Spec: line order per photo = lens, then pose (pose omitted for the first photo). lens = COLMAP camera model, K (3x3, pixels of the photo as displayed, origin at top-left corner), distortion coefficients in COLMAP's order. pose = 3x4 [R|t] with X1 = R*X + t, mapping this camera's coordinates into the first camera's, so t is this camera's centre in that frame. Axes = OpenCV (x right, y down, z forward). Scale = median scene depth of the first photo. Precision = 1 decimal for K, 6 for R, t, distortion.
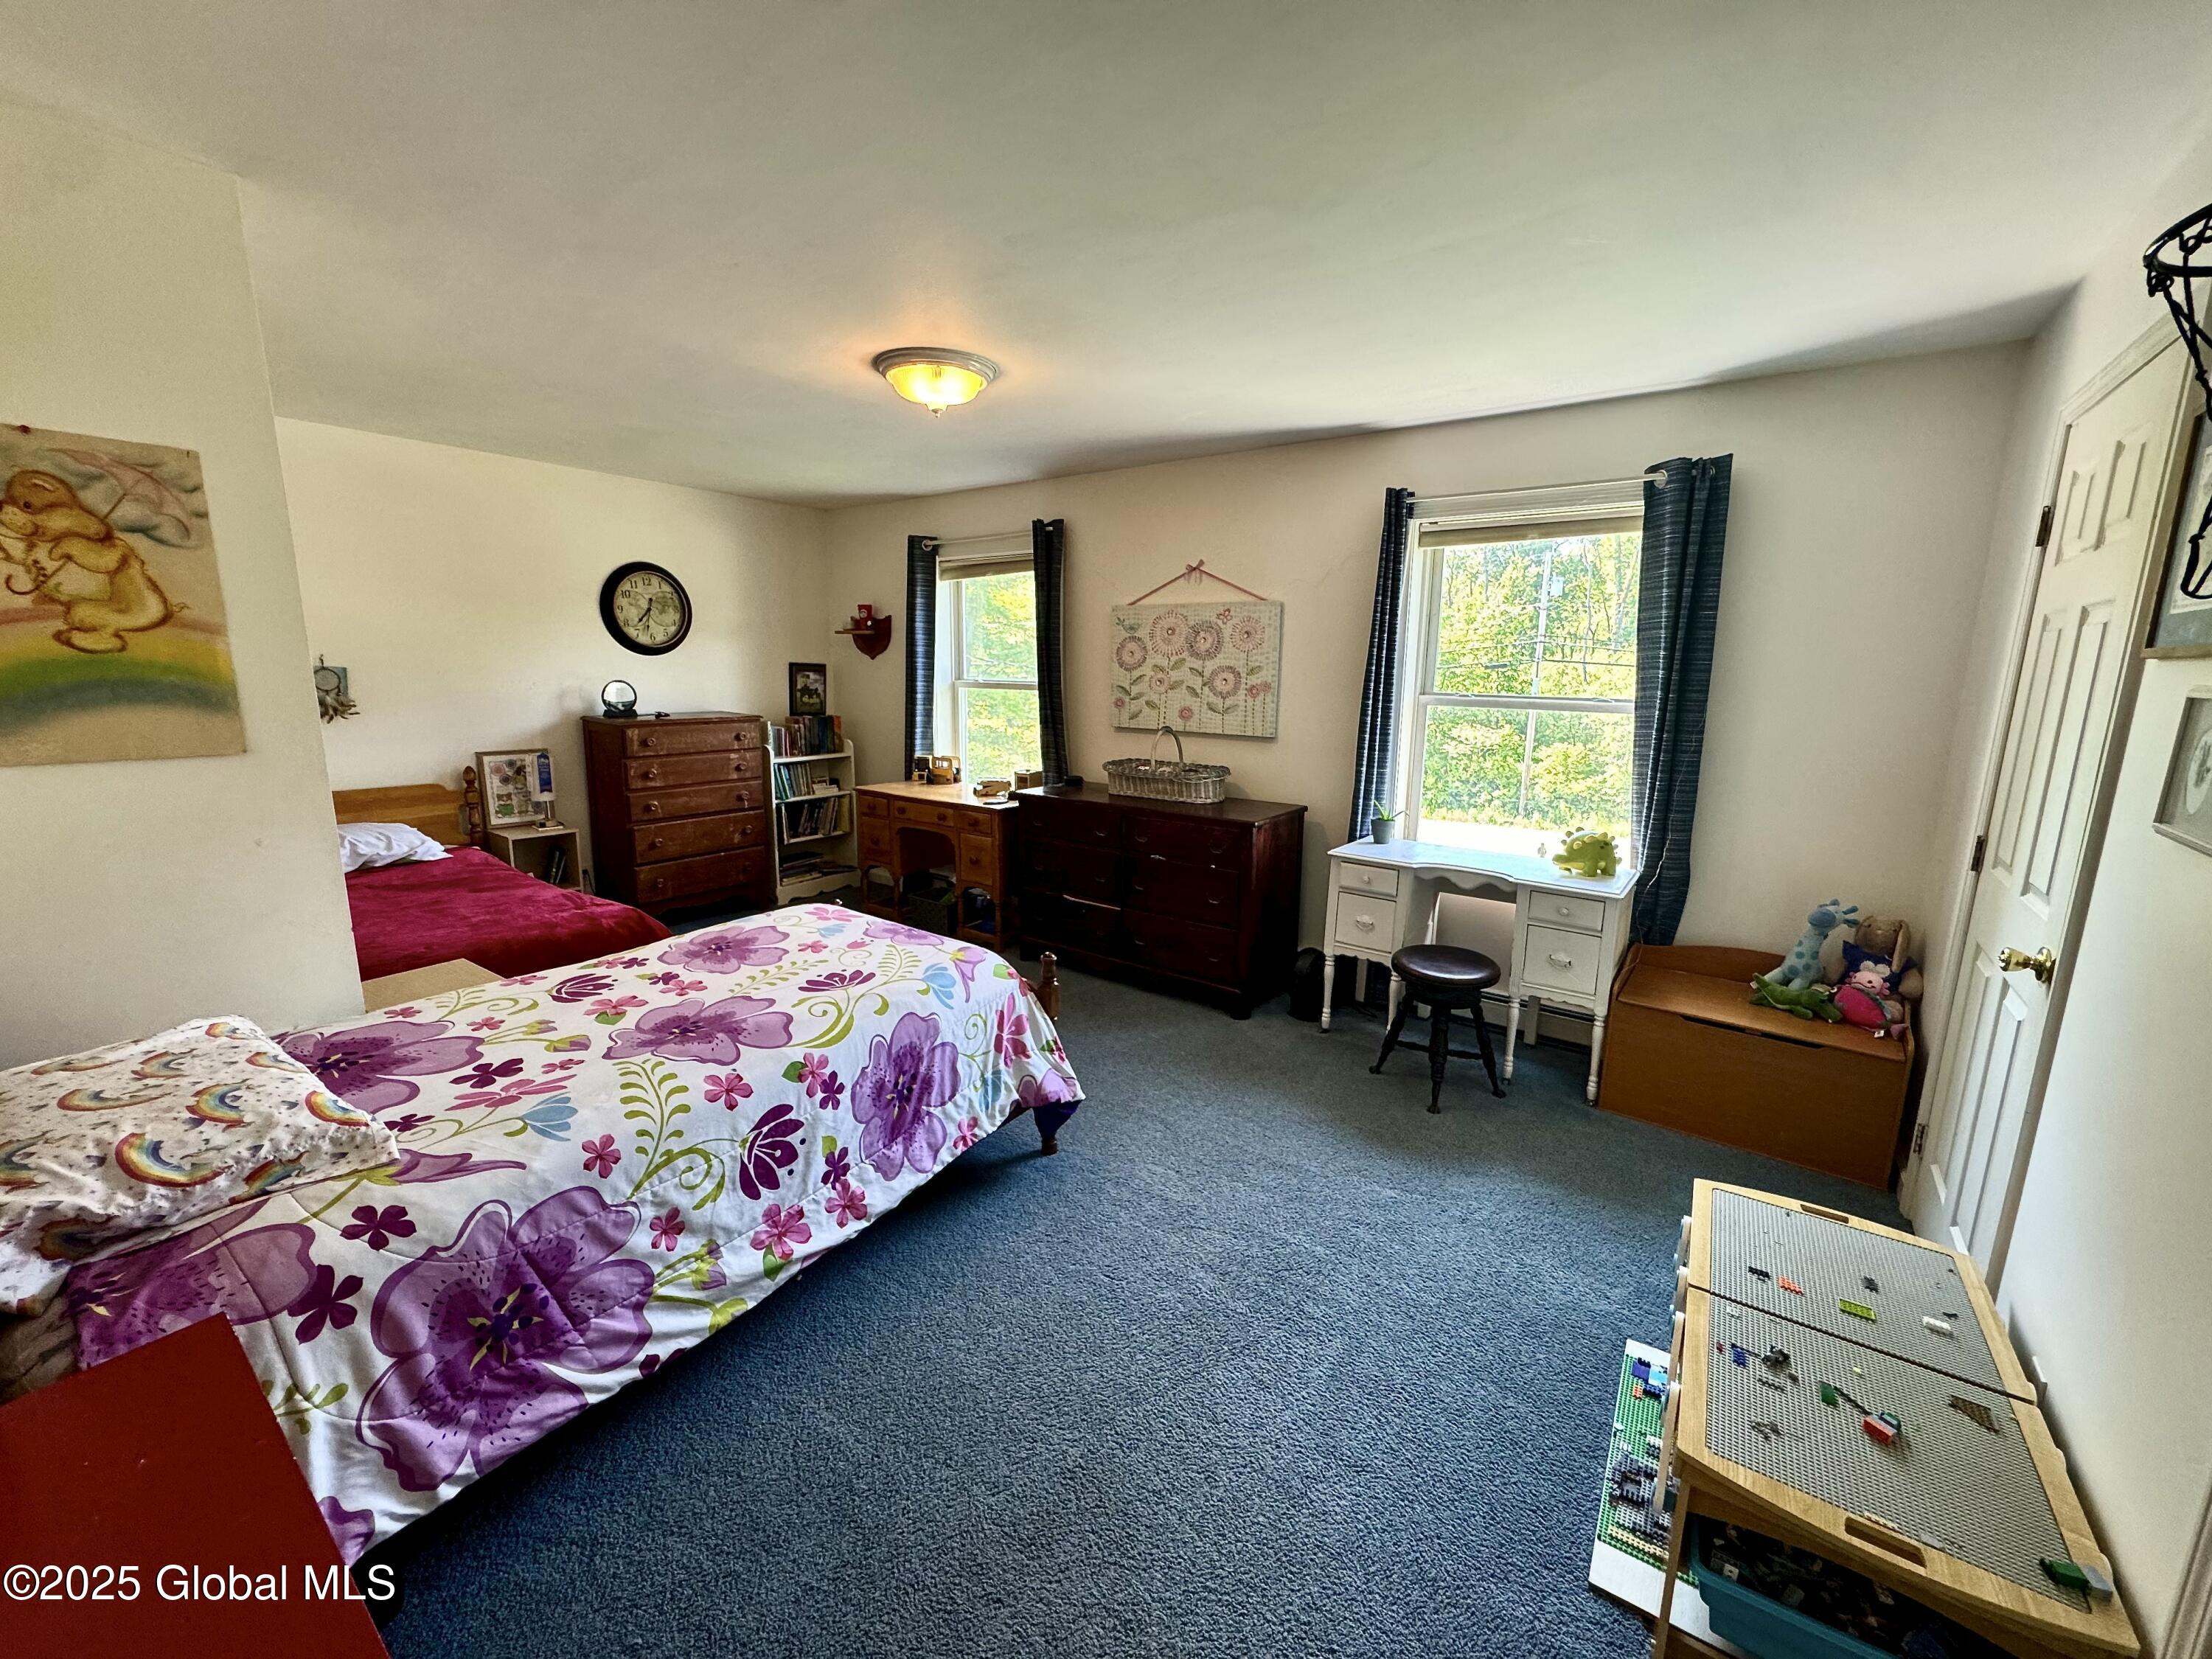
lens RADIAL K [[890.5, 0, 1106.0], [0, 890.5, 829.5], [0, 0, 1]] dist [-0.000023, -0.000055]
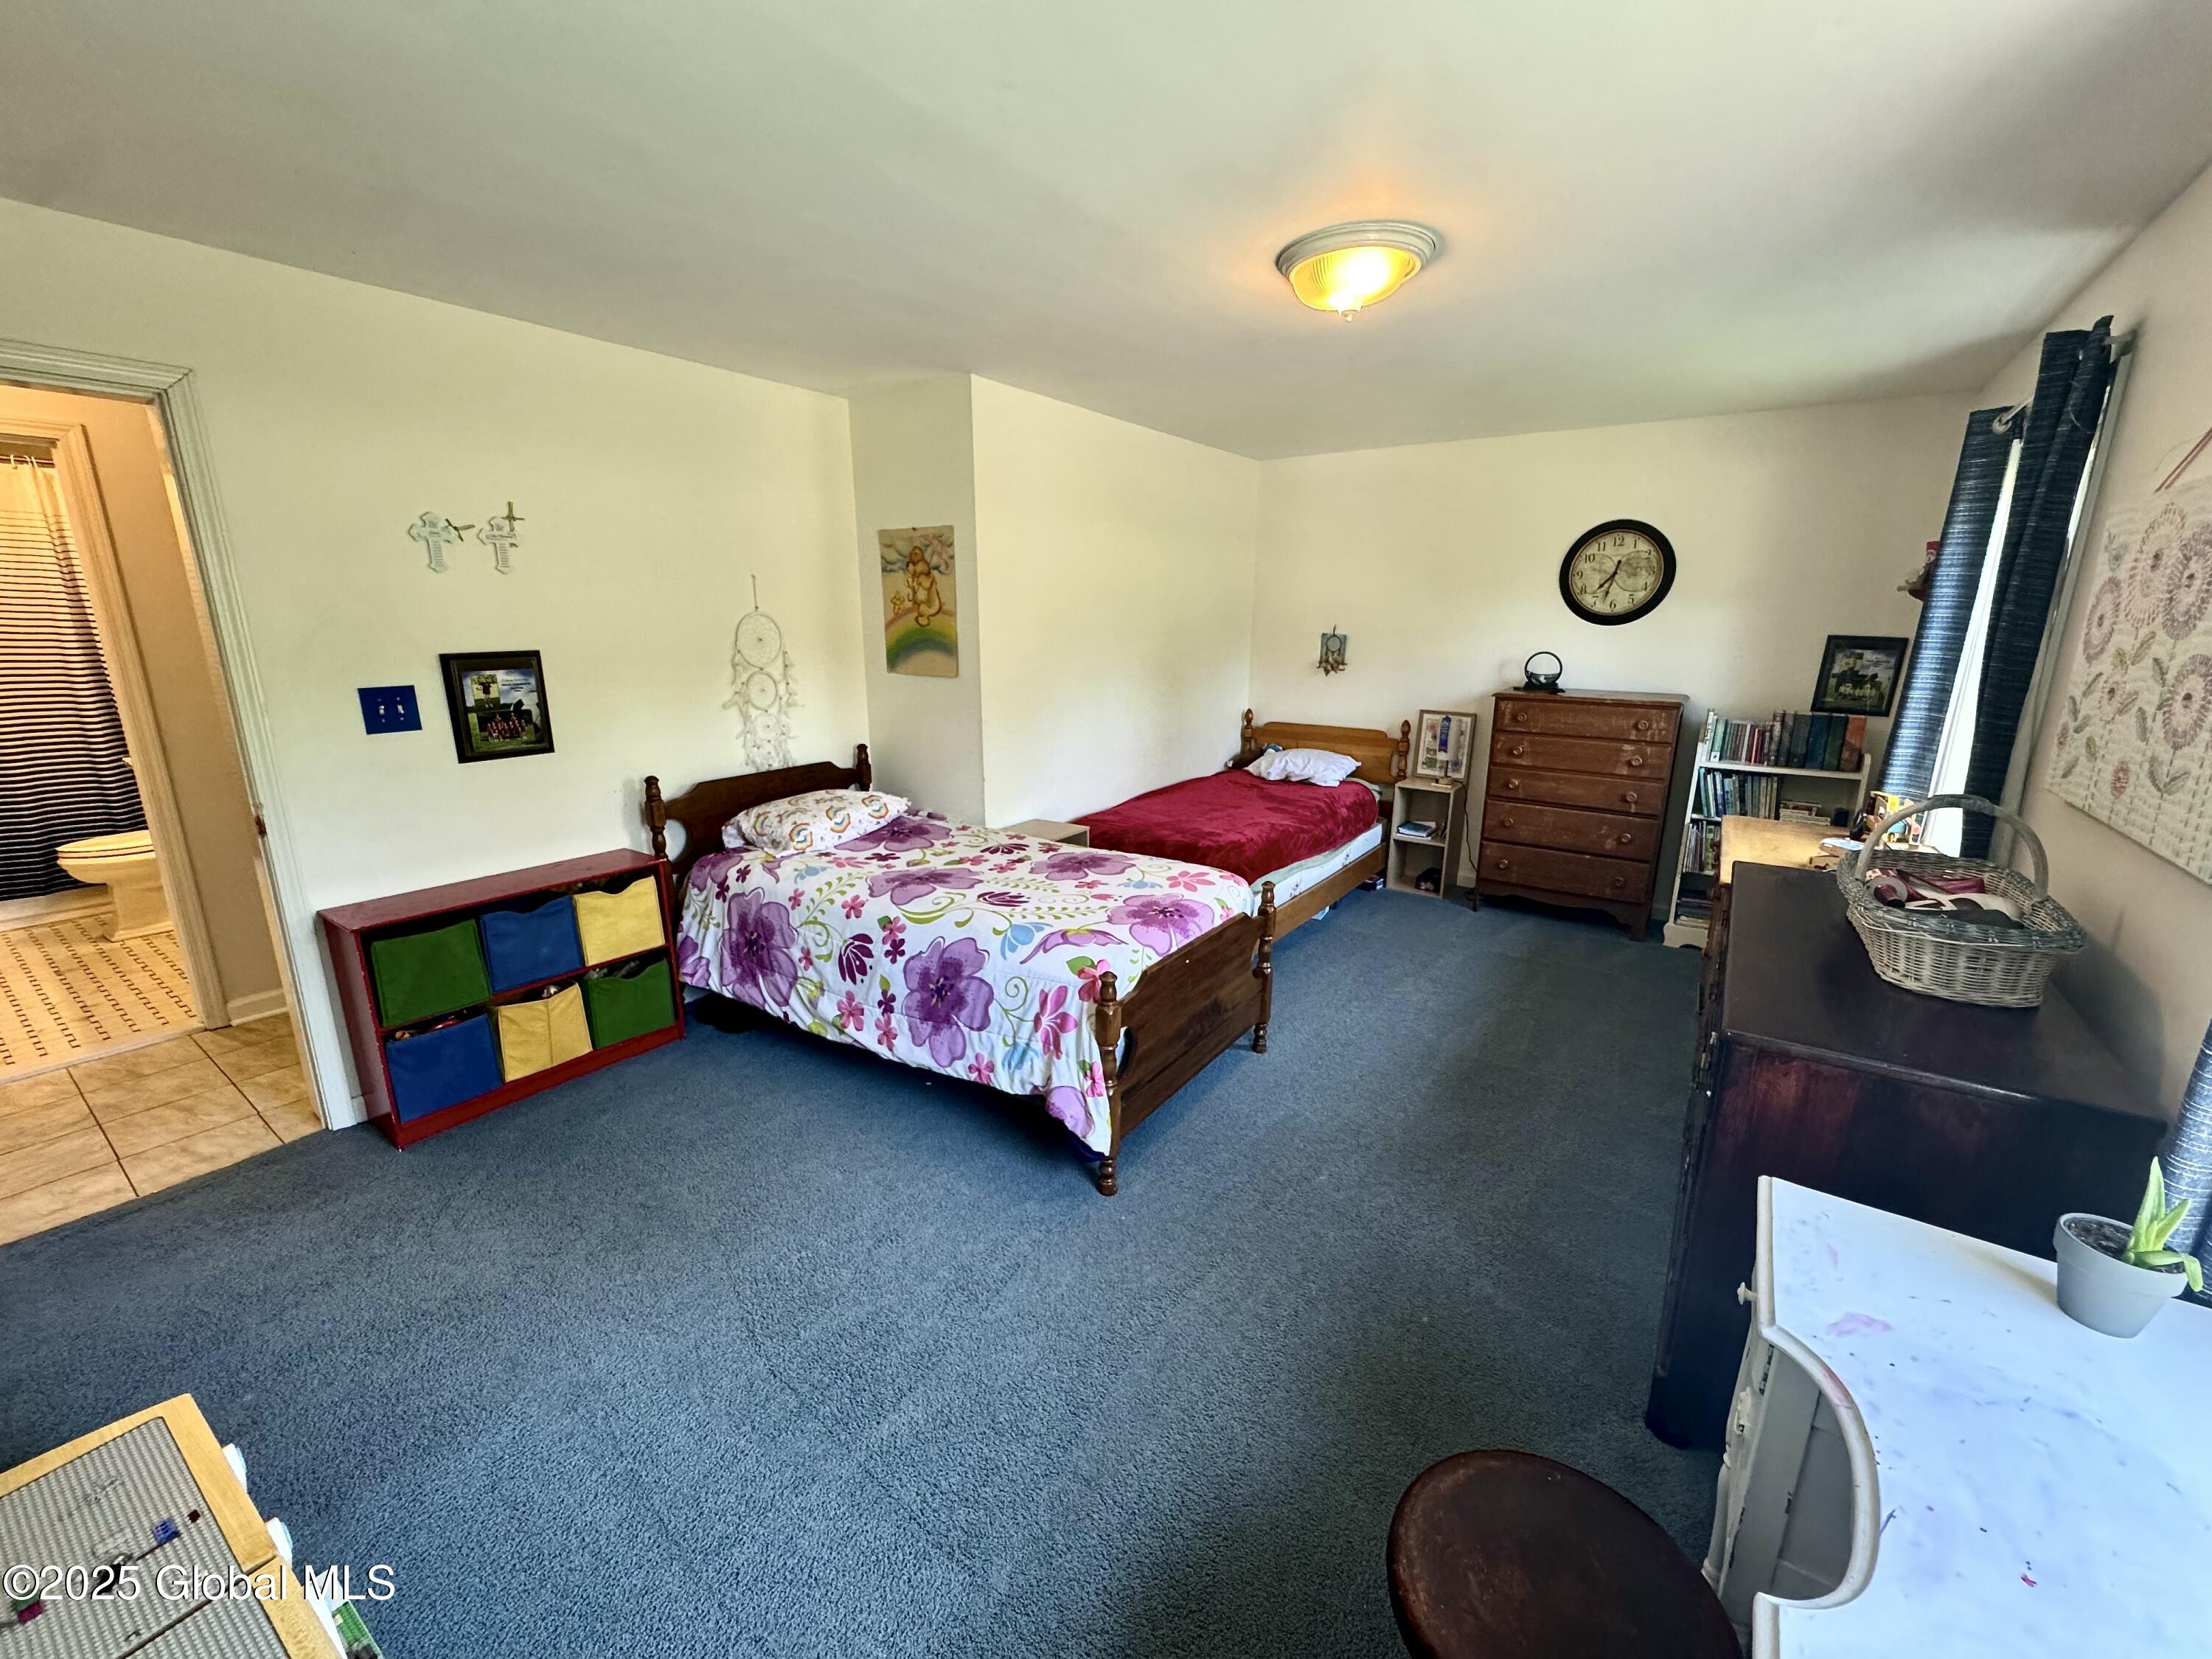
lens RADIAL K [[890.5, 0, 1106.0], [0, 890.5, 829.5], [0, 0, 1]] dist [-0.000023, -0.000055]
pose [[0.014972, 0.222643, -0.974785, 0.938926], [-0.189193, 0.957914, 0.215884, -0.226961], [0.981826, 0.181190, 0.056464, 1.152753]]
